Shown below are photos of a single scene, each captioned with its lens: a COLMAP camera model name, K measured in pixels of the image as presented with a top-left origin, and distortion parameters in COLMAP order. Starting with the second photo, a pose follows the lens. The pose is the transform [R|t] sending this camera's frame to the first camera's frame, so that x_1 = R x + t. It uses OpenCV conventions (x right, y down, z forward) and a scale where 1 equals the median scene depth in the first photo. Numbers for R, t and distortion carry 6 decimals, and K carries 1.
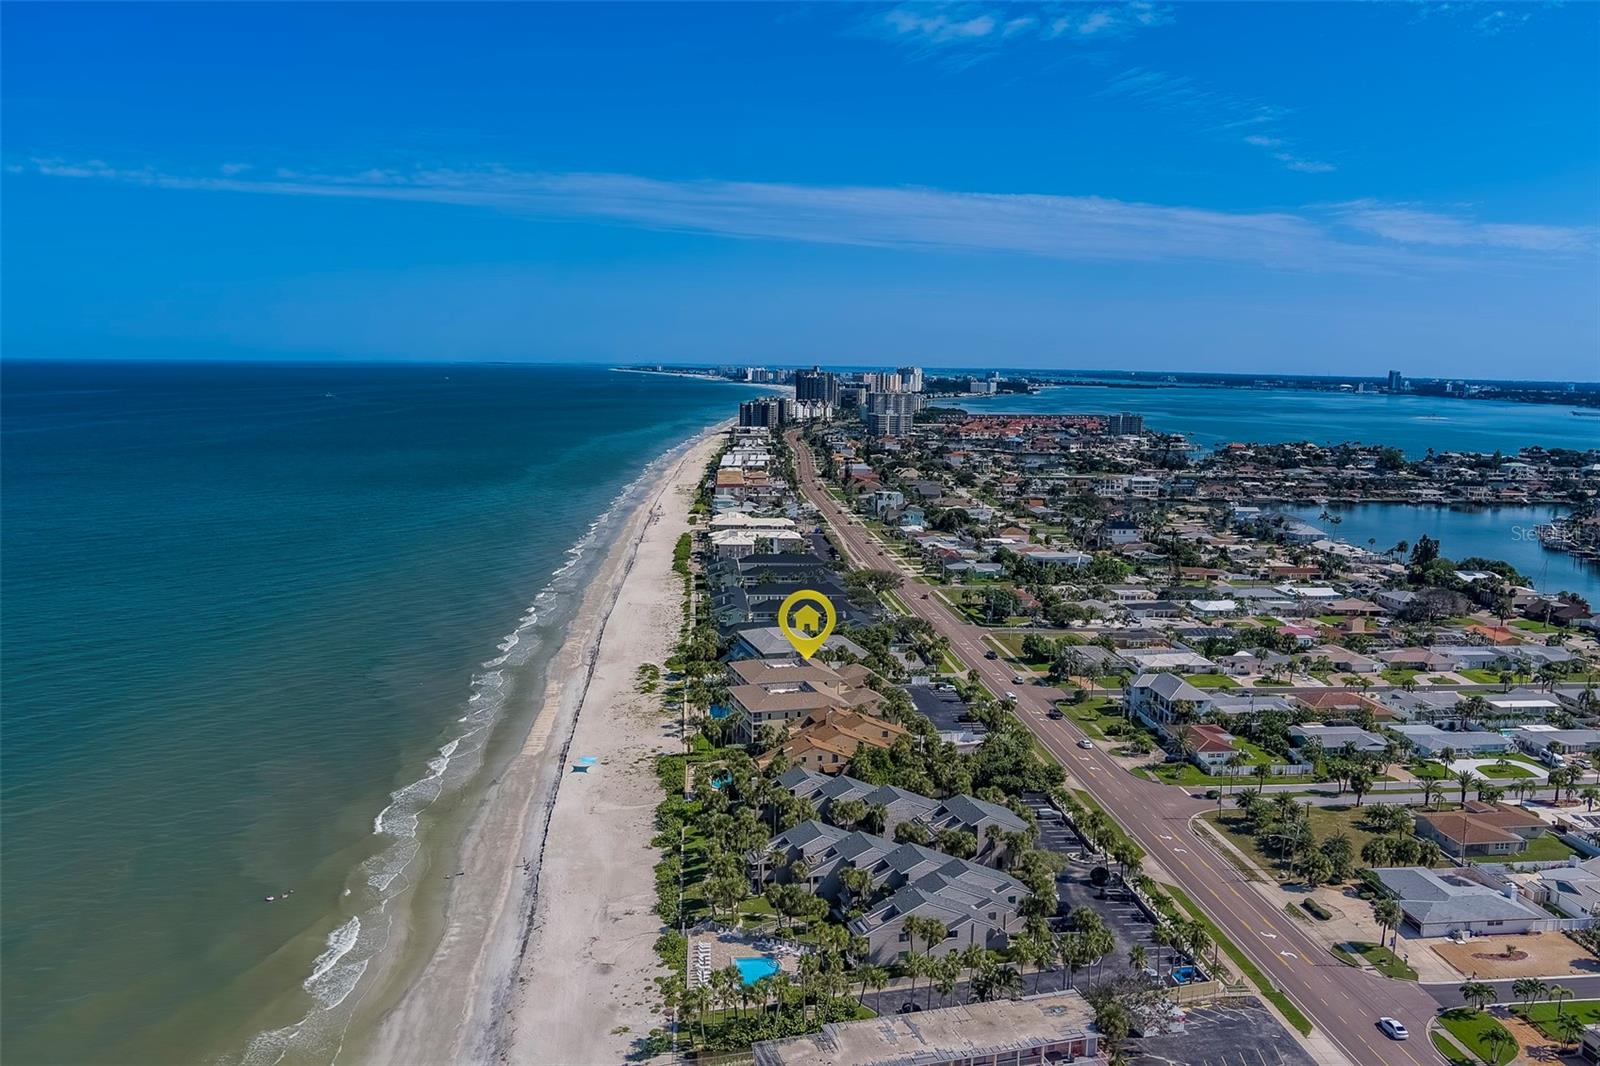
lens RADIAL K [[1303.7, 0, 800.0], [0, 1303.7, 533.0], [0, 0, 1]] dist [-0.075216, 0.038780]
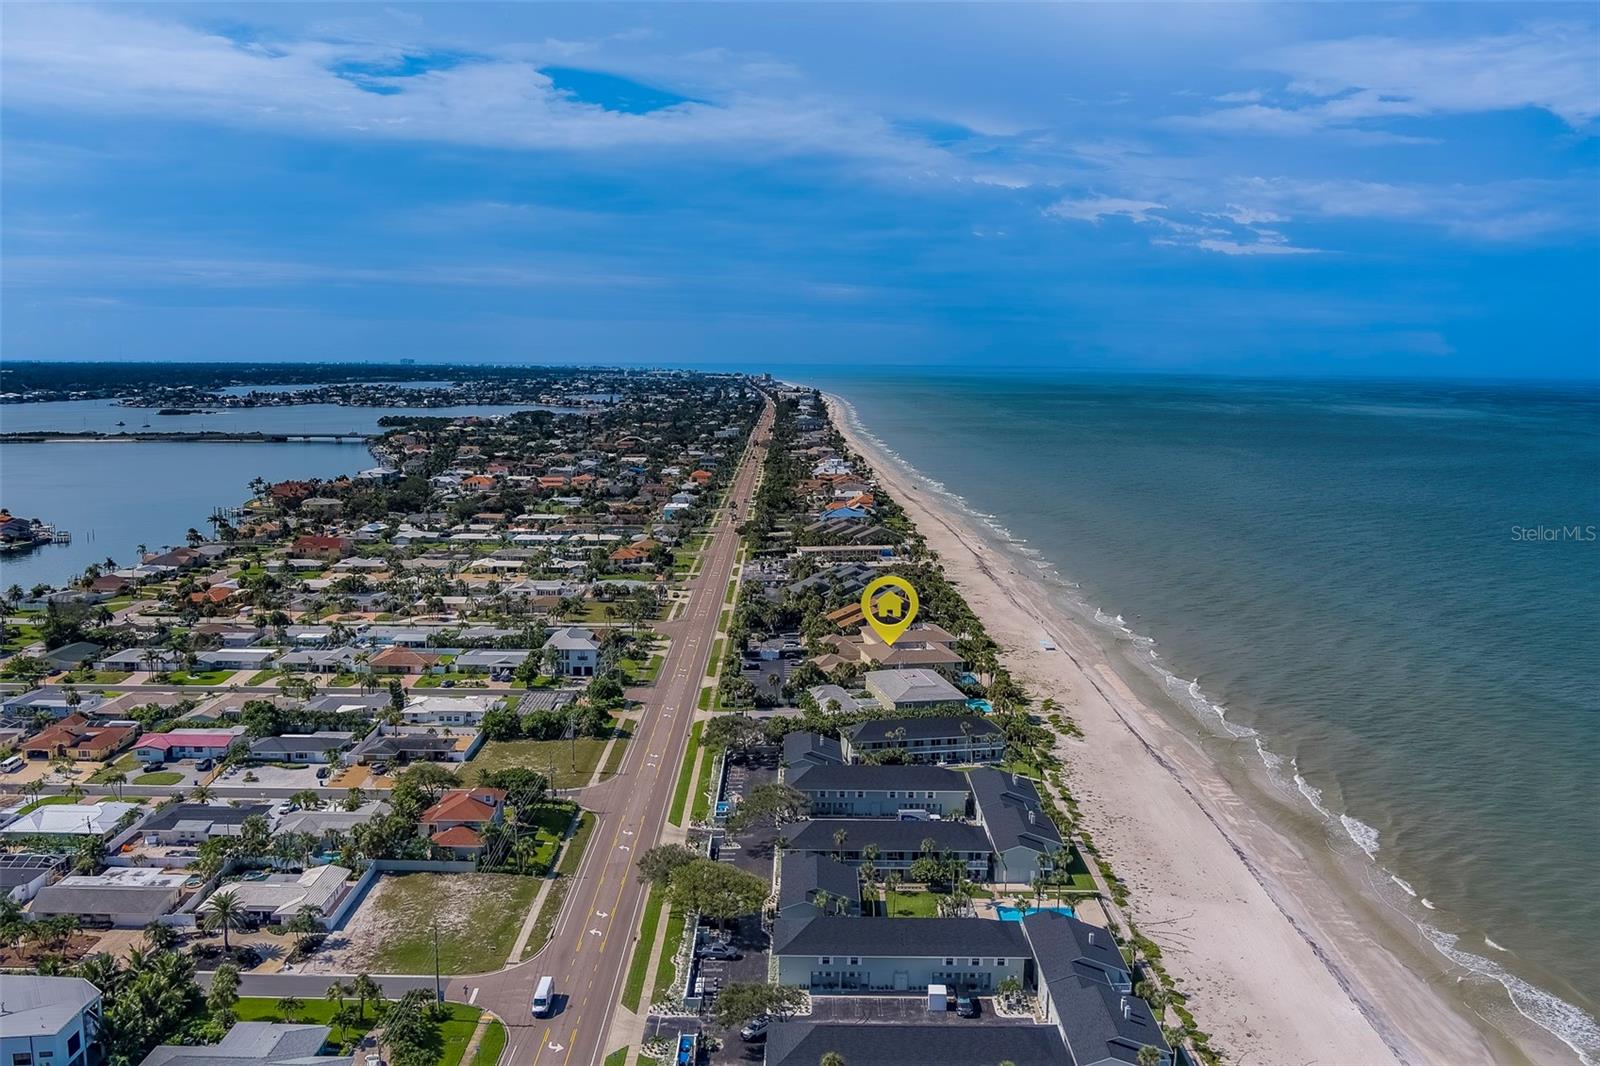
lens RADIAL K [[1303.7, 0, 800.0], [0, 1303.7, 533.0], [0, 0, 1]] dist [-0.075216, 0.038780]
pose [[-0.995000, -0.046347, 0.088466, -0.010790], [-0.021754, 0.965108, 0.260949, -0.276407], [-0.097473, 0.257719, -0.961291, 2.068241]]
